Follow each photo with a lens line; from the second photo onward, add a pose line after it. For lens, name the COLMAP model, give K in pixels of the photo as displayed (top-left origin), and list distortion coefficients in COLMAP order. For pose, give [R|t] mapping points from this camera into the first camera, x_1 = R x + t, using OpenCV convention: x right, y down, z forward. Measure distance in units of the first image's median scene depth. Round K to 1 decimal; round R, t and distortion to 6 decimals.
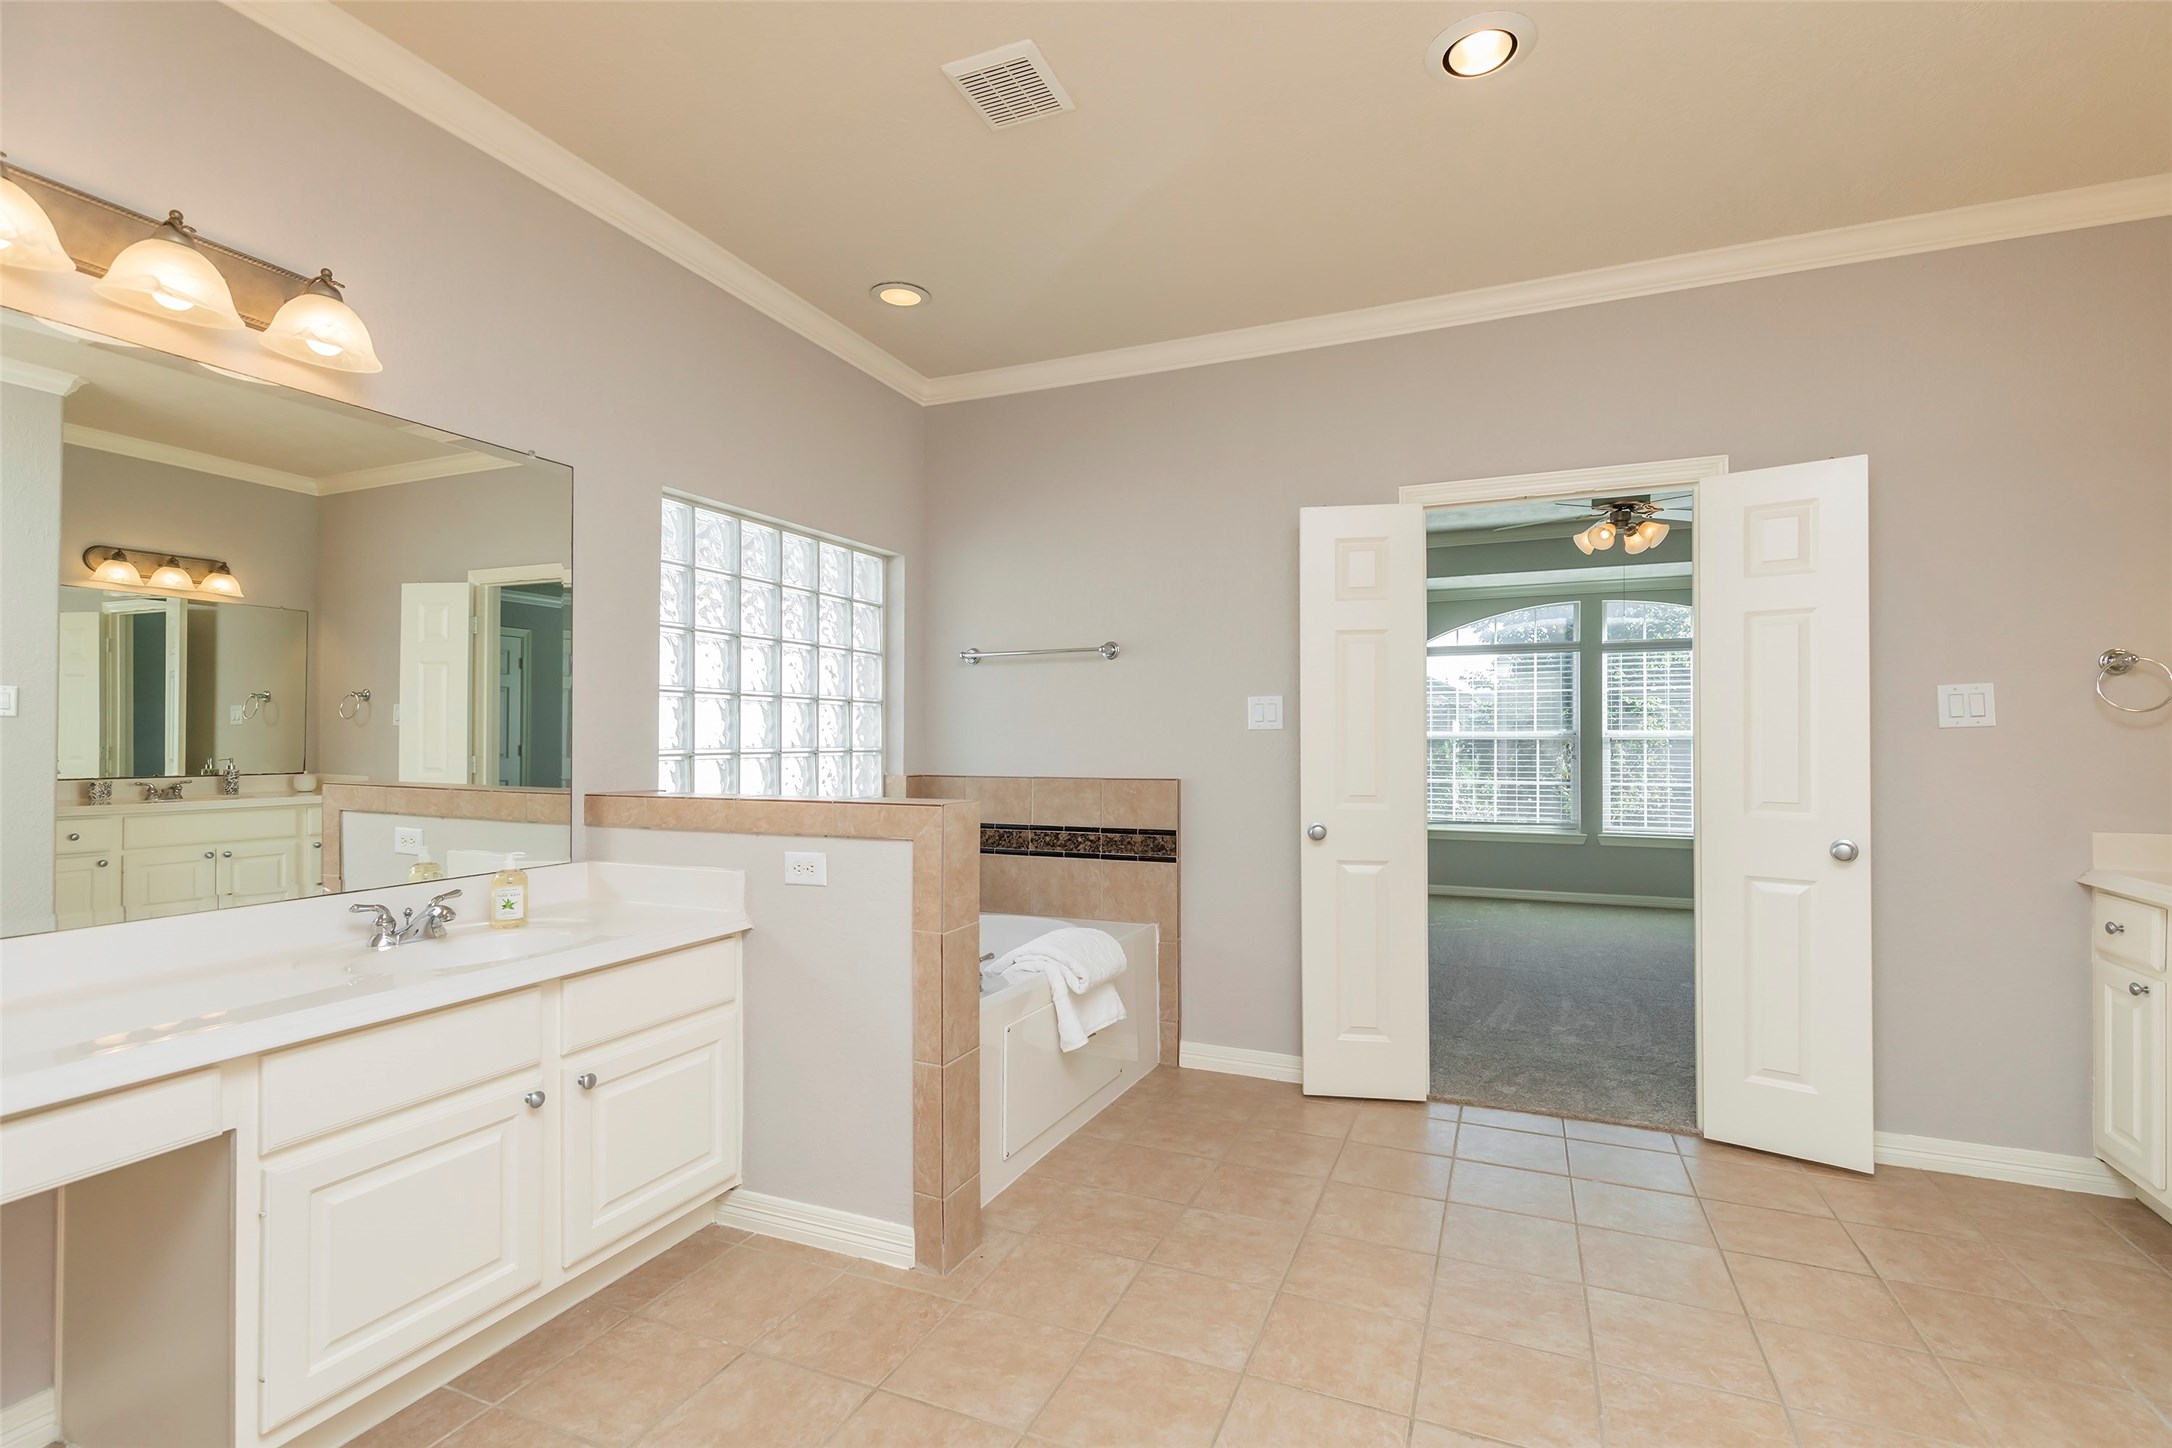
lens RADIAL K [[998.2, 0, 1083.1], [0, 998.2, 728.0], [0, 0, 1]] dist [0.005553, -0.001748]
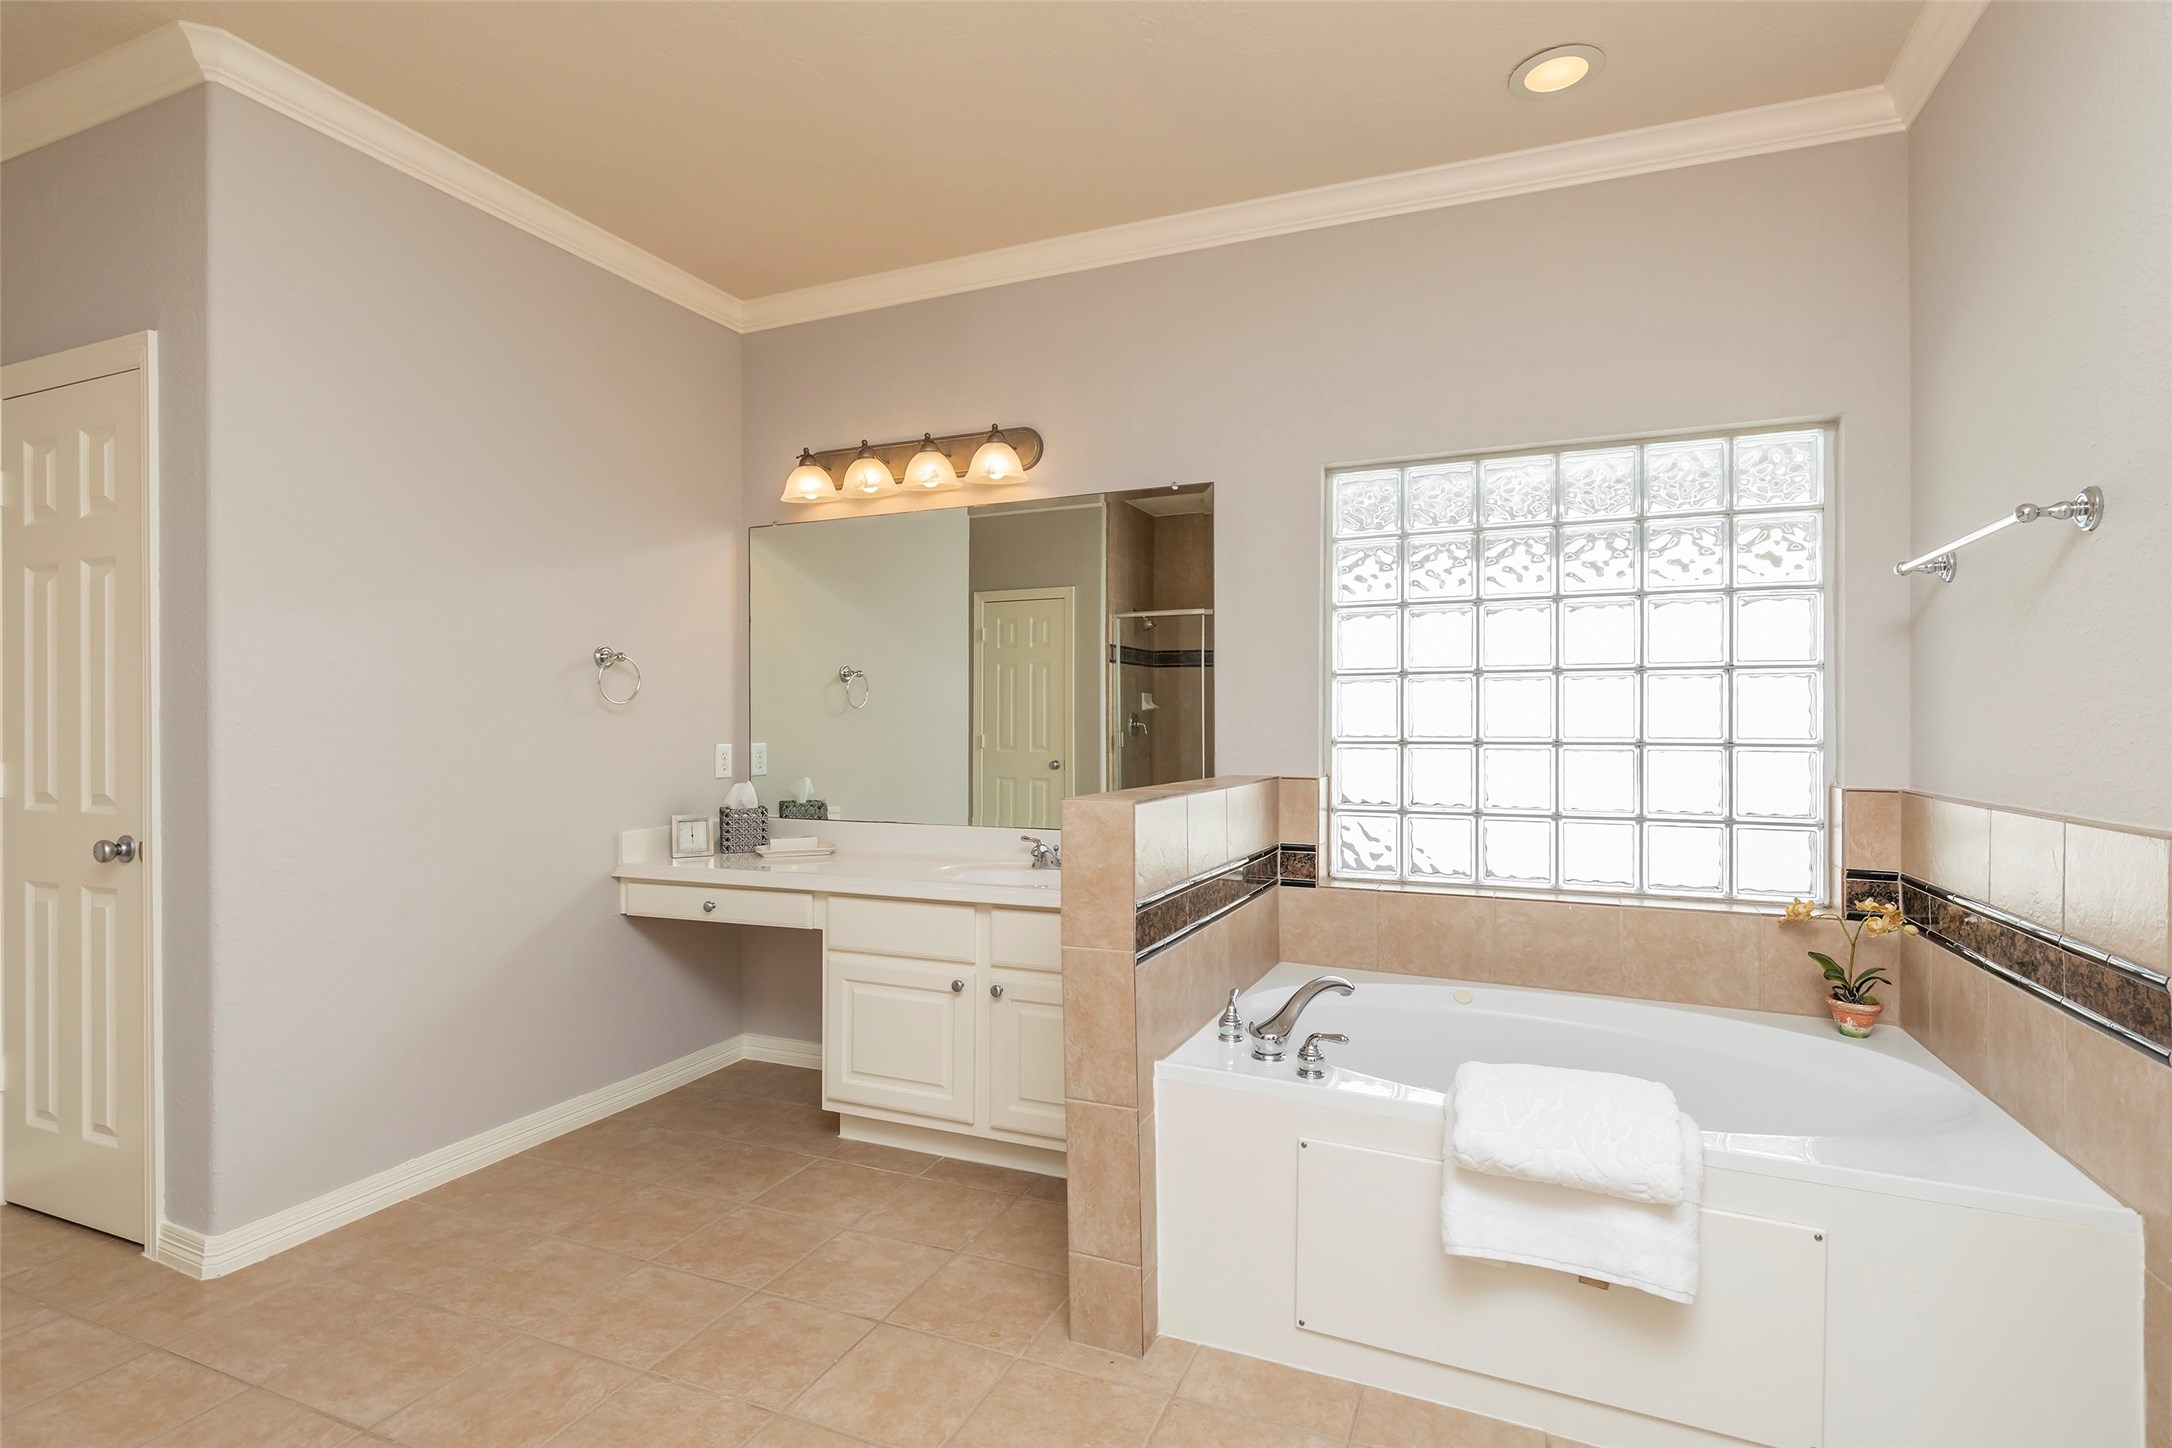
lens RADIAL K [[1034.7, 0, 1086.8], [0, 1034.7, 719.4], [0, 0, 1]] dist [0.000392, -0.000297]
pose [[0.021867, -0.005322, -0.999747, 0.854011], [0.007797, 0.999956, -0.005153, 0.012775], [0.999730, -0.007682, 0.021908, 1.111894]]
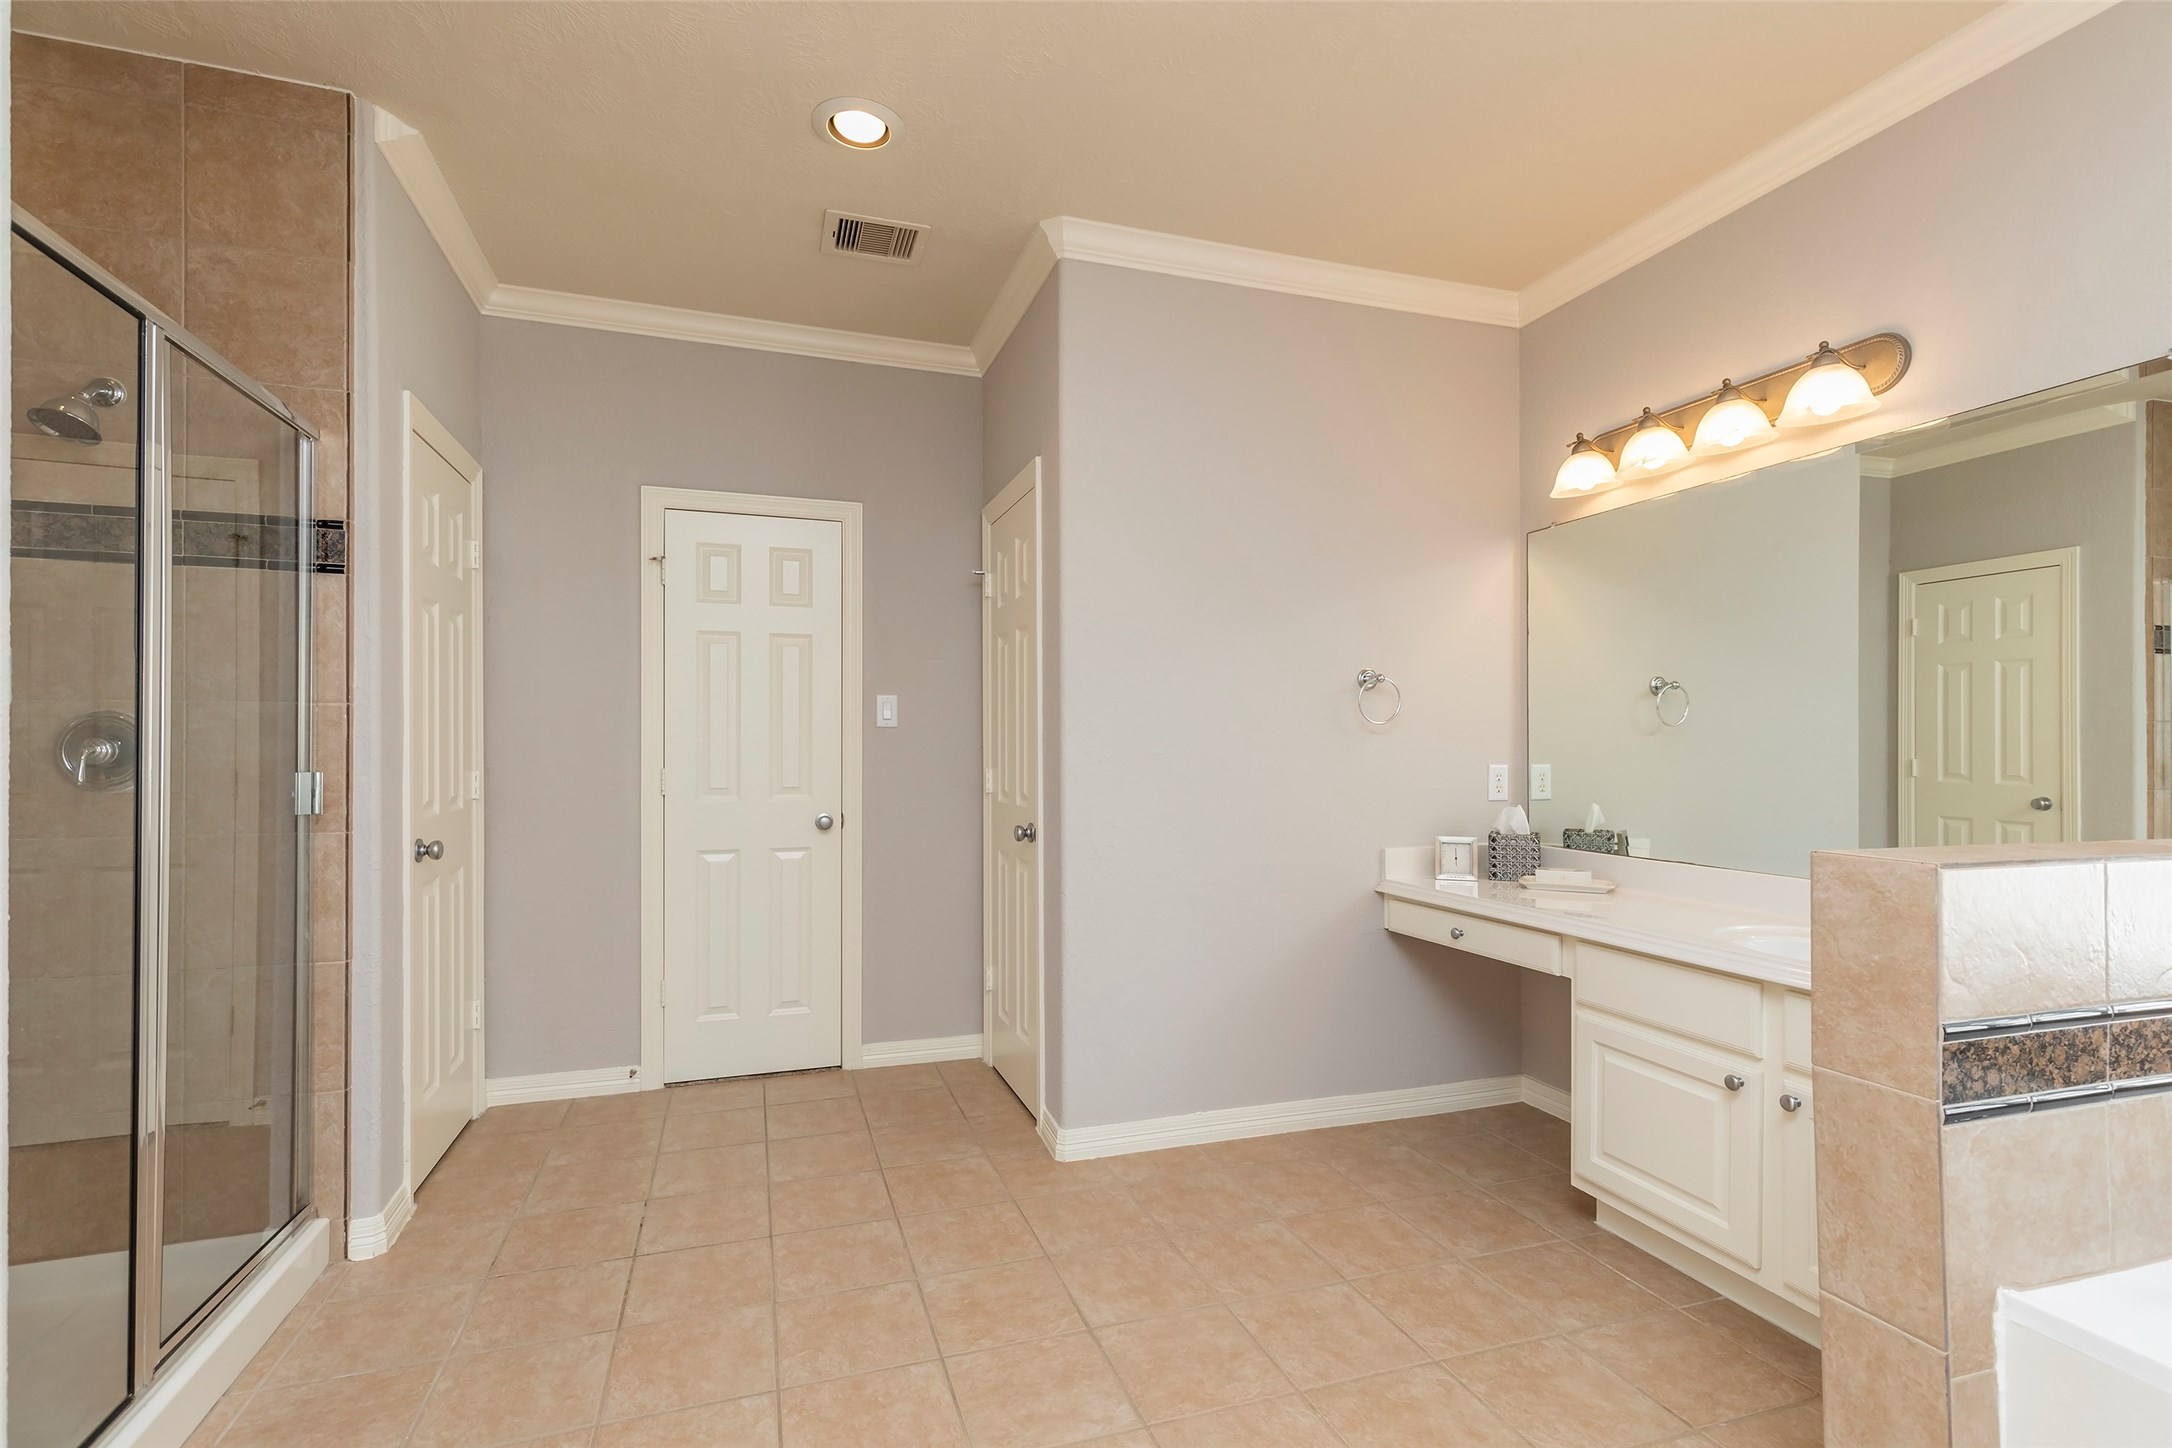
lens RADIAL K [[998.2, 0, 1091.1], [0, 998.2, 741.0], [0, 0, 1]] dist [0.005553, -0.001748]
pose [[-0.729267, -0.004454, -0.684215, 0.657947], [0.002729, 0.999952, -0.009418, 0.015757], [0.684224, -0.008736, -0.729220, 1.268296]]
